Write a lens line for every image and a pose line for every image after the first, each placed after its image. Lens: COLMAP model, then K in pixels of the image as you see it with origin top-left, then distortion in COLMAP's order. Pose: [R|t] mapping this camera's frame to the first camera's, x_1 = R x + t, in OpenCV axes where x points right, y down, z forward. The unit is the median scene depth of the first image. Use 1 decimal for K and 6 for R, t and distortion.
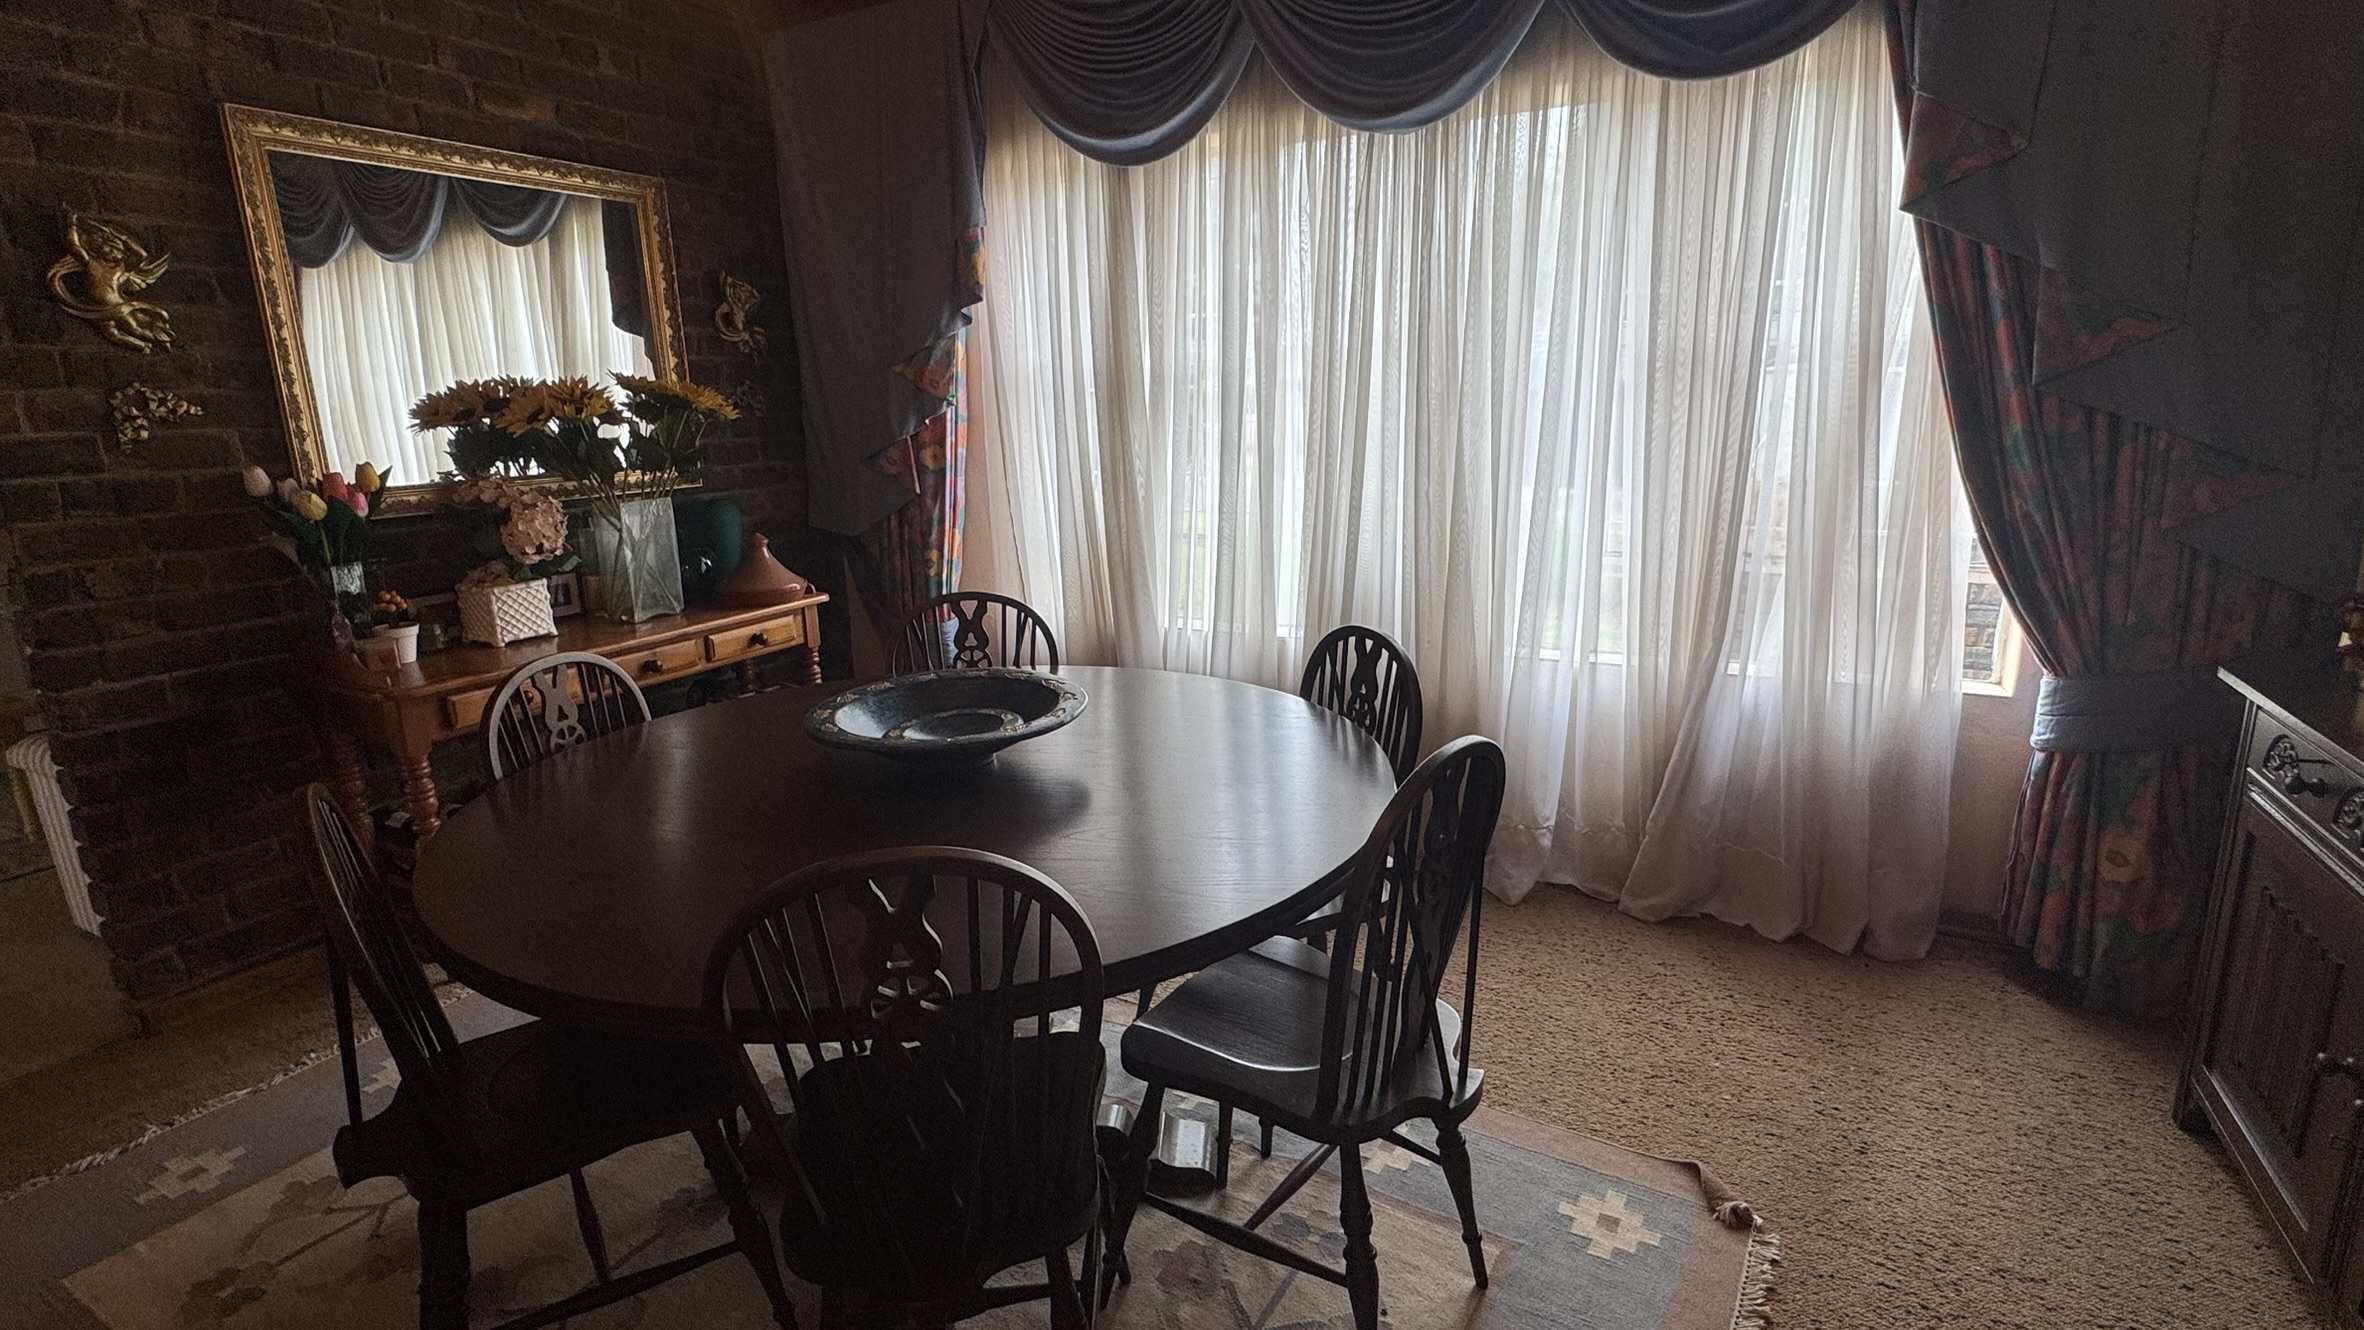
lens RADIAL K [[1134.6, 0, 1182.0], [0, 1134.6, 665.0], [0, 0, 1]] dist [-0.000899, -0.000188]
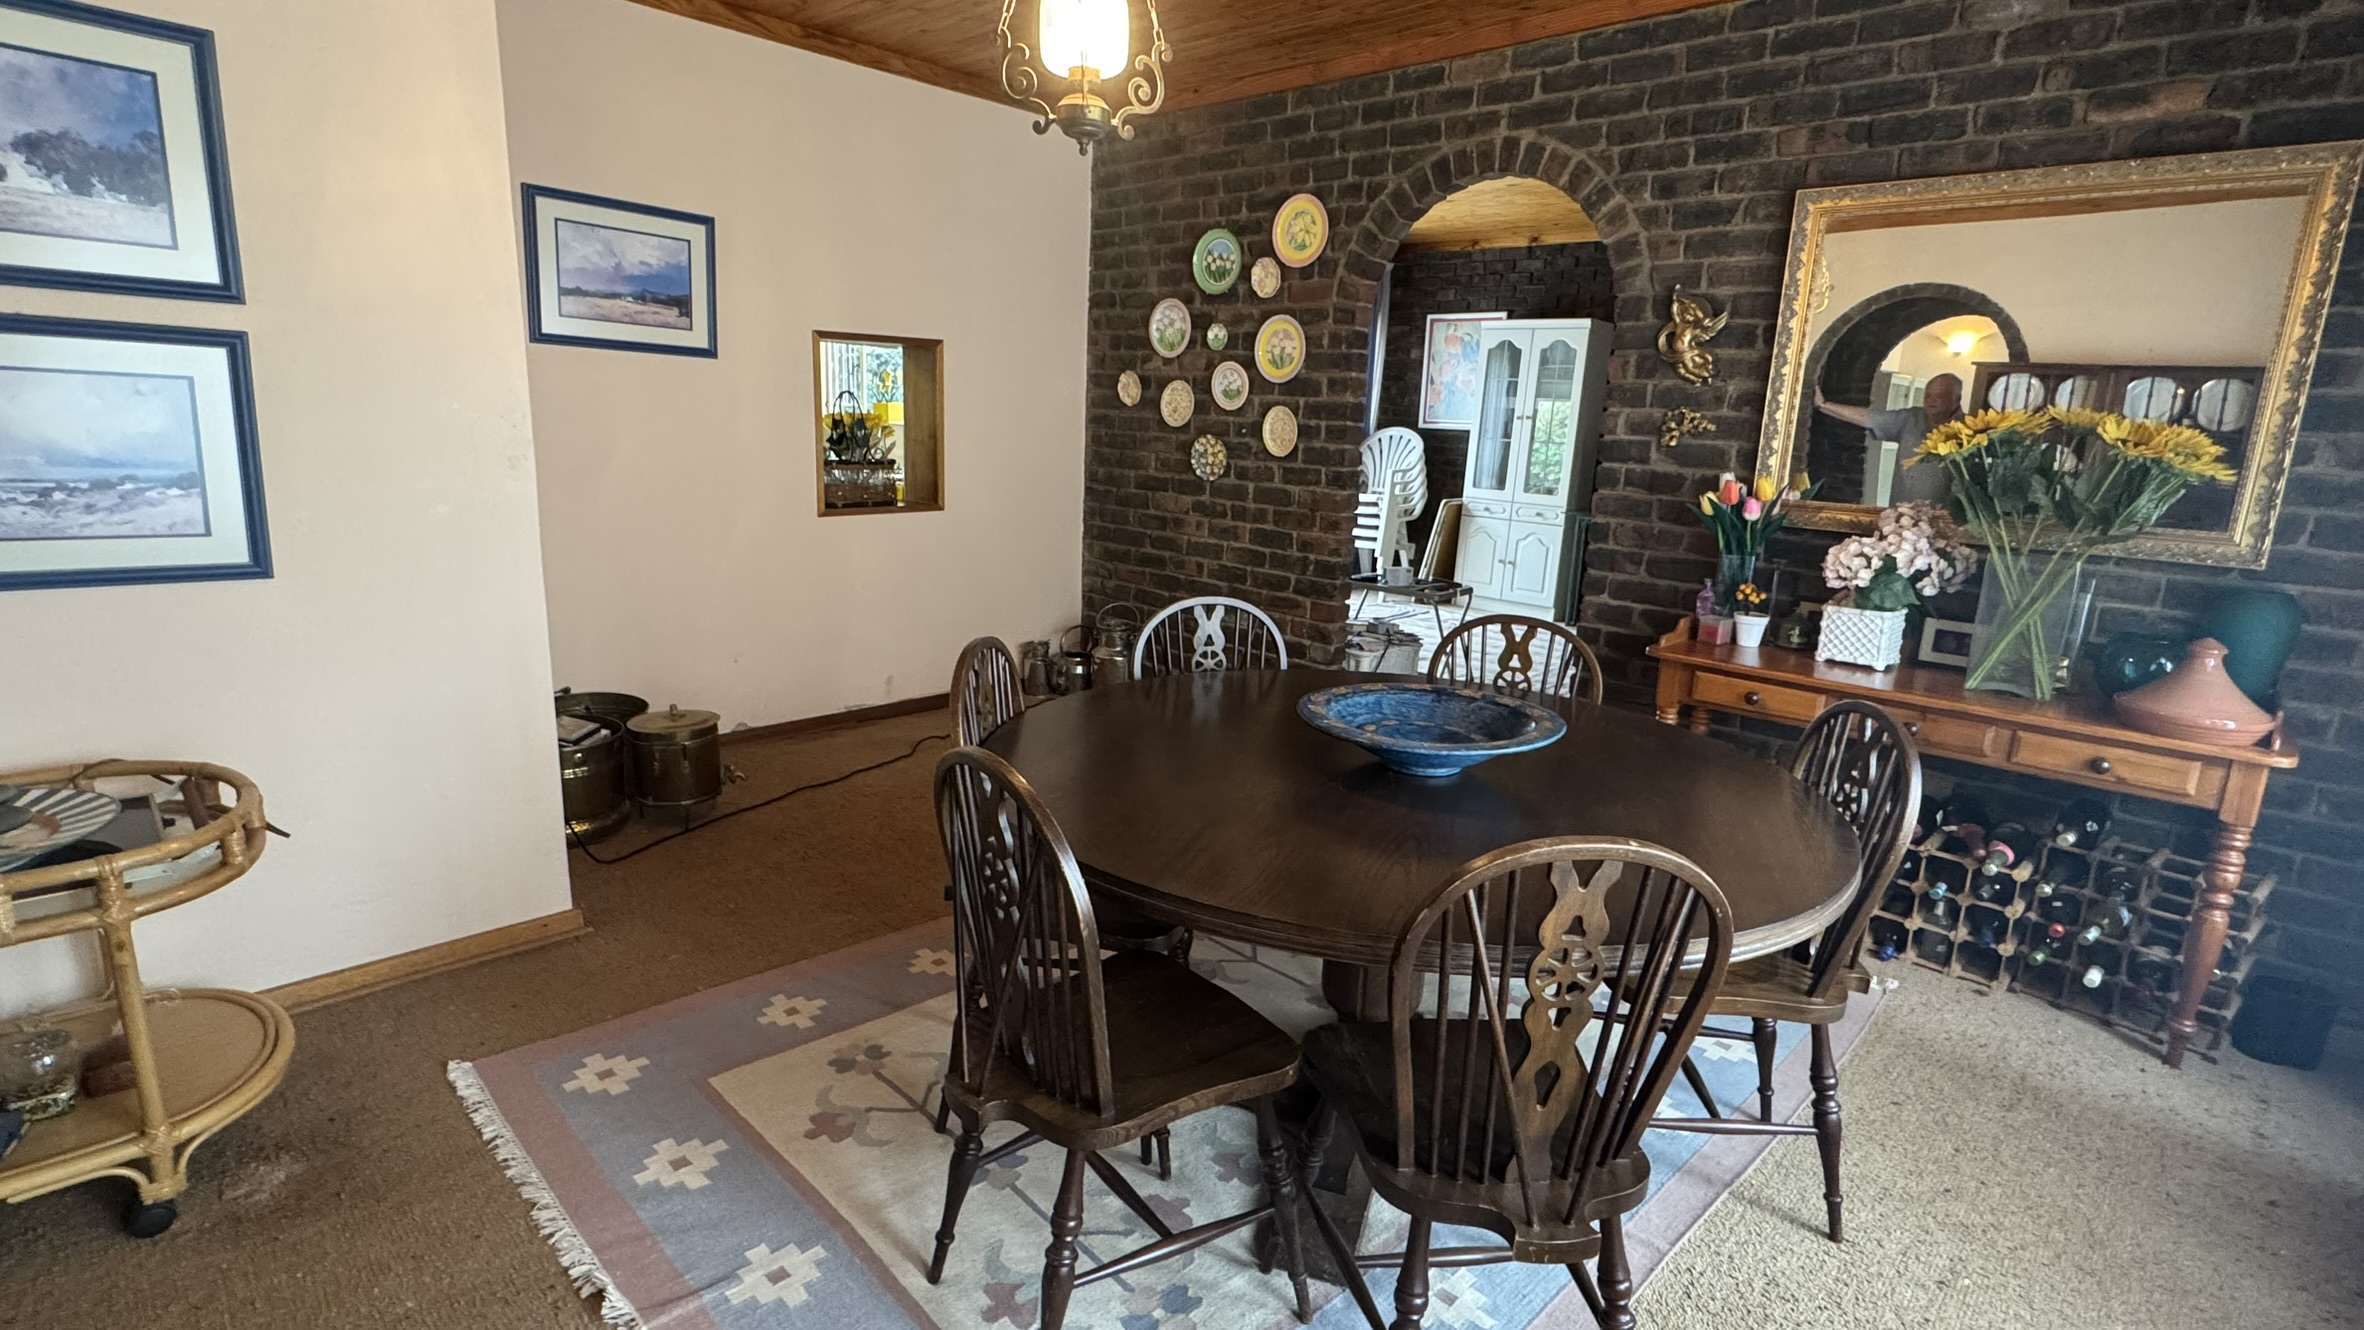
lens RADIAL K [[1134.6, 0, 1182.0], [0, 1134.6, 665.0], [0, 0, 1]] dist [-0.000899, -0.000188]
pose [[-0.289699, 0.206029, -0.934680, 0.657672], [-0.271767, 0.918656, 0.286730, -0.182630], [0.917724, 0.337081, -0.210142, 0.812852]]
